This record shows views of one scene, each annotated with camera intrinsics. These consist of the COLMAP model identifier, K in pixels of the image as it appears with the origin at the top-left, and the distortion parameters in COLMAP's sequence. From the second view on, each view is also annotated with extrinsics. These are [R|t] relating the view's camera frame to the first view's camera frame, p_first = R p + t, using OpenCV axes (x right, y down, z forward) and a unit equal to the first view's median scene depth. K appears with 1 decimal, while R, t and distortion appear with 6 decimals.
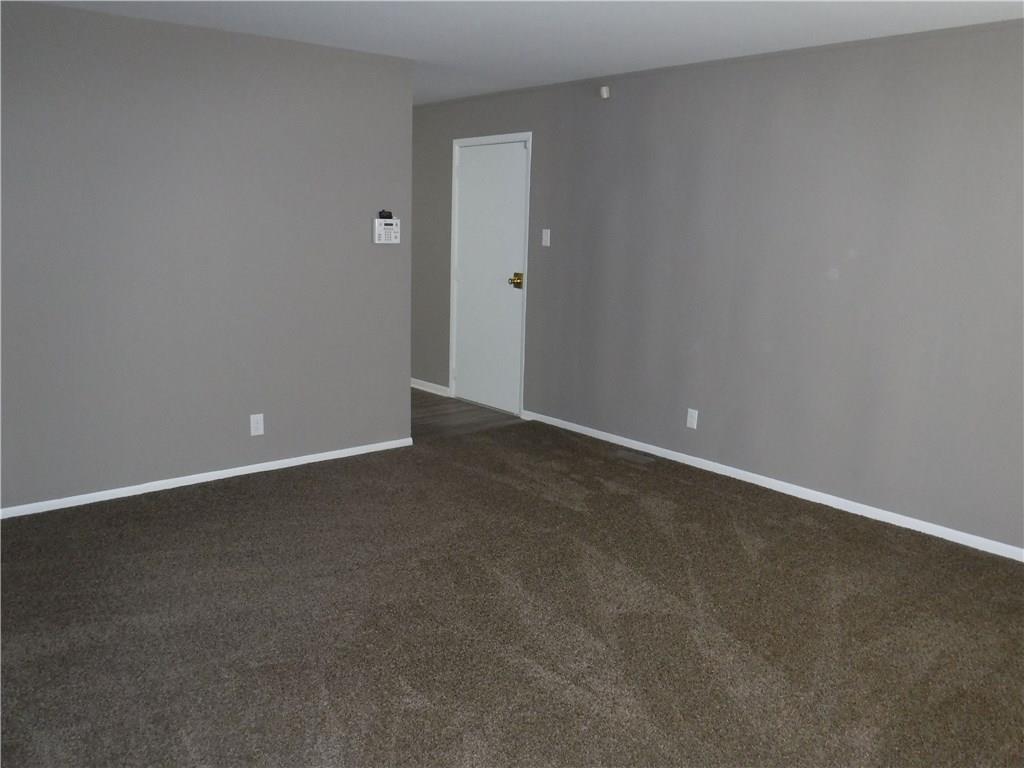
lens RADIAL K [[843.9, 0, 512.0], [0, 843.9, 384.0], [0, 0, 1]] dist [-0.087120, 0.040678]
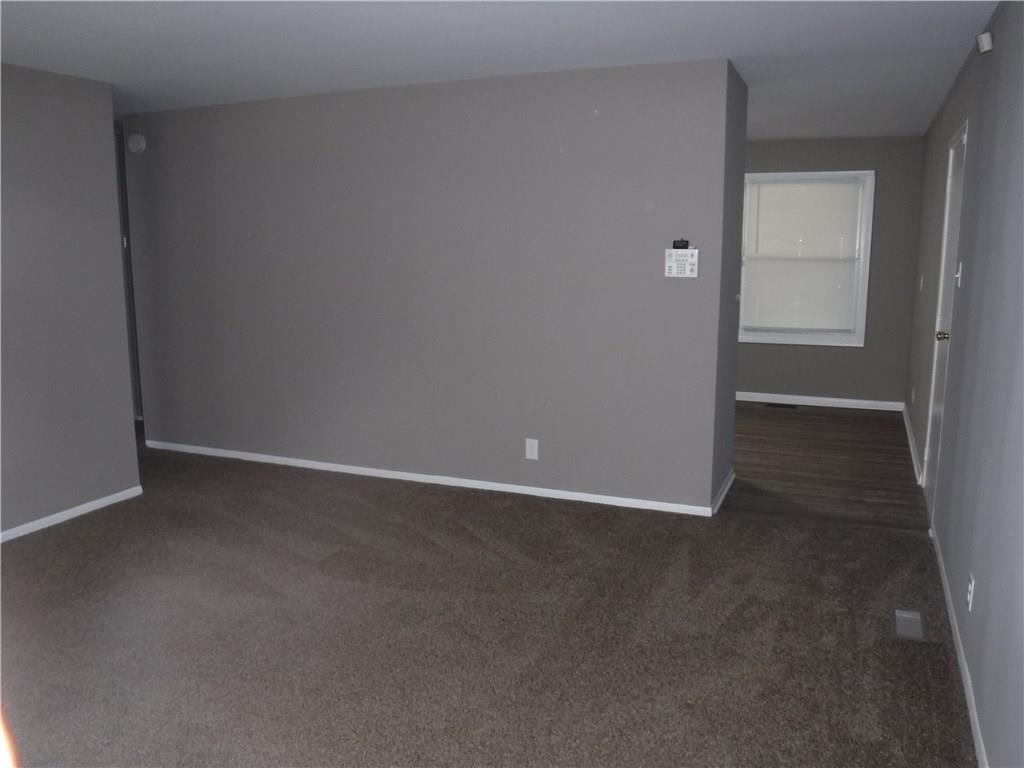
lens RADIAL K [[843.9, 0, 512.0], [0, 843.9, 384.0], [0, 0, 1]] dist [-0.087120, 0.040678]
pose [[0.455056, 0.128865, -0.881089, 0.553474], [-0.161706, 0.984980, 0.060544, -0.083615], [0.875657, 0.114927, 0.469059, 0.457036]]
